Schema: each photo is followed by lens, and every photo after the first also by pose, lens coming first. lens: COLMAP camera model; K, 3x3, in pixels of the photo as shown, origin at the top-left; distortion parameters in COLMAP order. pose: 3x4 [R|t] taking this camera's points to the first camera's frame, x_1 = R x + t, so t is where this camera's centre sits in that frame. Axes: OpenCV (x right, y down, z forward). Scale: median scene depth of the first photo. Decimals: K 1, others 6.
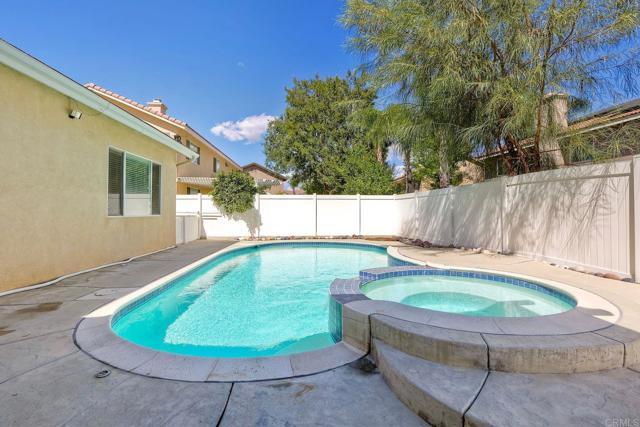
lens RADIAL K [[295.5, 0, 320.7], [0, 295.5, 208.0], [0, 0, 1]] dist [-0.042001, 0.012467]
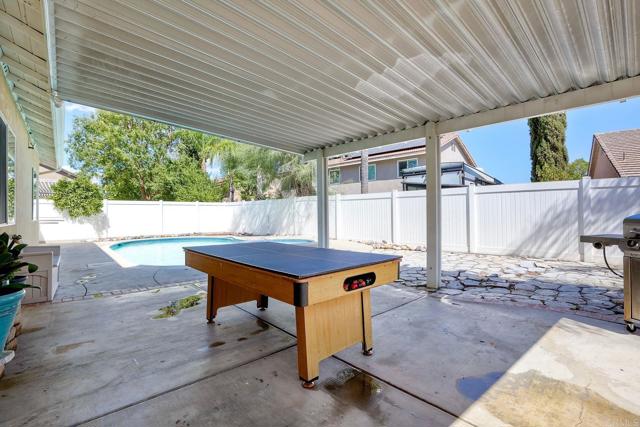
lens RADIAL K [[295.5, 0, 323.1], [0, 295.5, 211.1], [0, 0, 1]] dist [-0.042001, 0.012467]
pose [[0.786552, -0.002785, 0.617518, -0.244963], [0.001503, 0.999996, 0.002596, -0.006248], [-0.617523, -0.001114, 0.786552, -0.380562]]
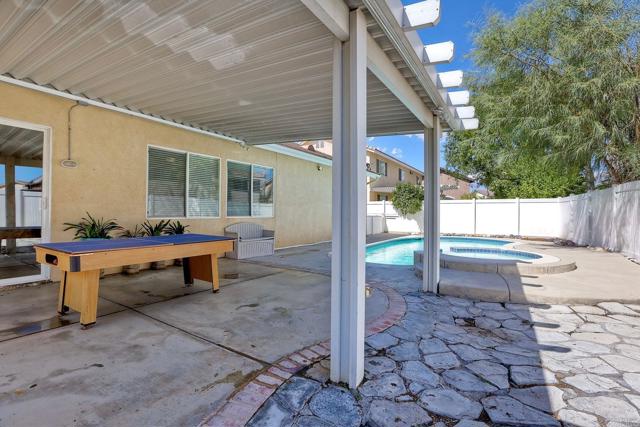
lens RADIAL K [[295.5, 0, 320.2], [0, 295.5, 214.5], [0, 0, 1]] dist [-0.042001, 0.012467]
pose [[0.799032, 0.006825, -0.601250, 0.195733], [0.003937, 0.999855, 0.016581, -0.006409], [0.601276, -0.015616, 0.798889, -0.316448]]
